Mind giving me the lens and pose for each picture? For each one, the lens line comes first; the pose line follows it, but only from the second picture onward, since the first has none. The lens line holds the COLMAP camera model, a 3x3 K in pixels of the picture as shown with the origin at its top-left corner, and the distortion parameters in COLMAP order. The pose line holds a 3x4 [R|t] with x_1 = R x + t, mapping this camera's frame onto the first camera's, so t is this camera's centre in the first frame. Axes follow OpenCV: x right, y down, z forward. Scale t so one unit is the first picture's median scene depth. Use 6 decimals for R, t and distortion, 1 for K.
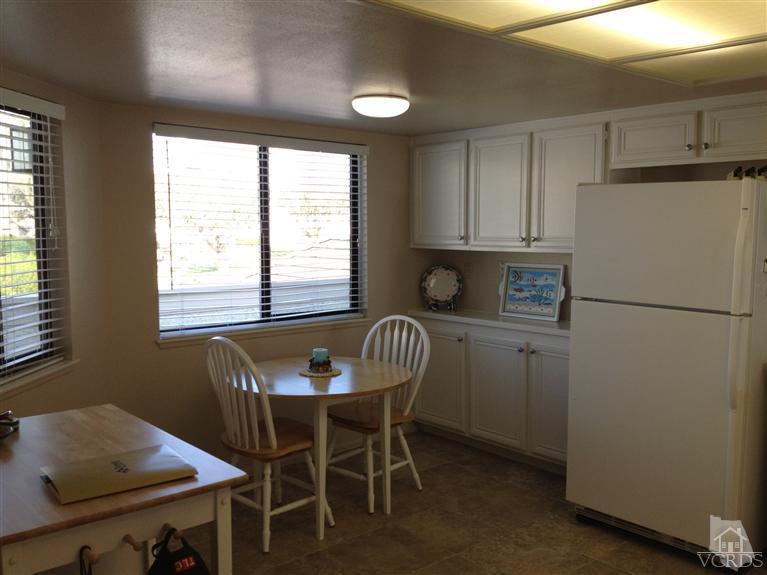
lens RADIAL K [[730.7, 0, 384.6], [0, 730.7, 288.5], [0, 0, 1]] dist [0.071919, 0.000000]
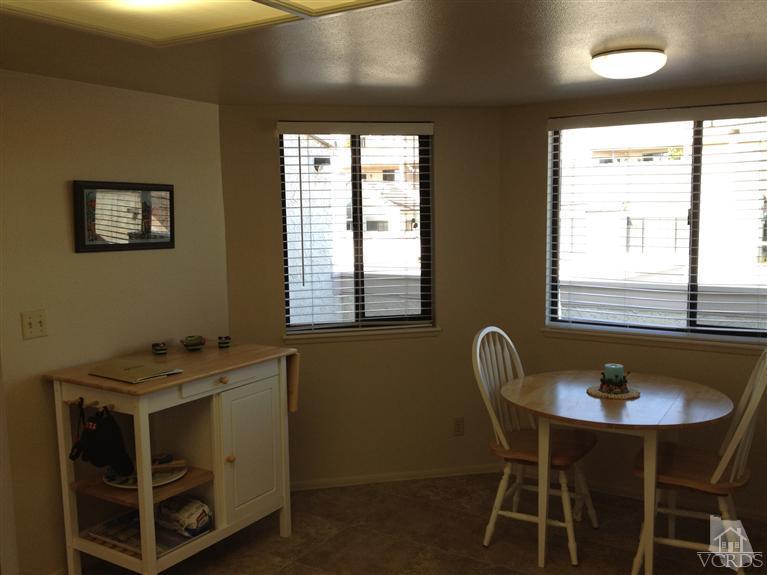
lens RADIAL K [[730.7, 0, 384.7], [0, 730.7, 287.5], [0, 0, 1]] dist [0.071919, 0.000000]
pose [[0.265205, 0.095305, -0.959470, 0.615157], [-0.069887, 0.994385, 0.079456, -0.052836], [0.961656, 0.045983, 0.270377, 0.484166]]
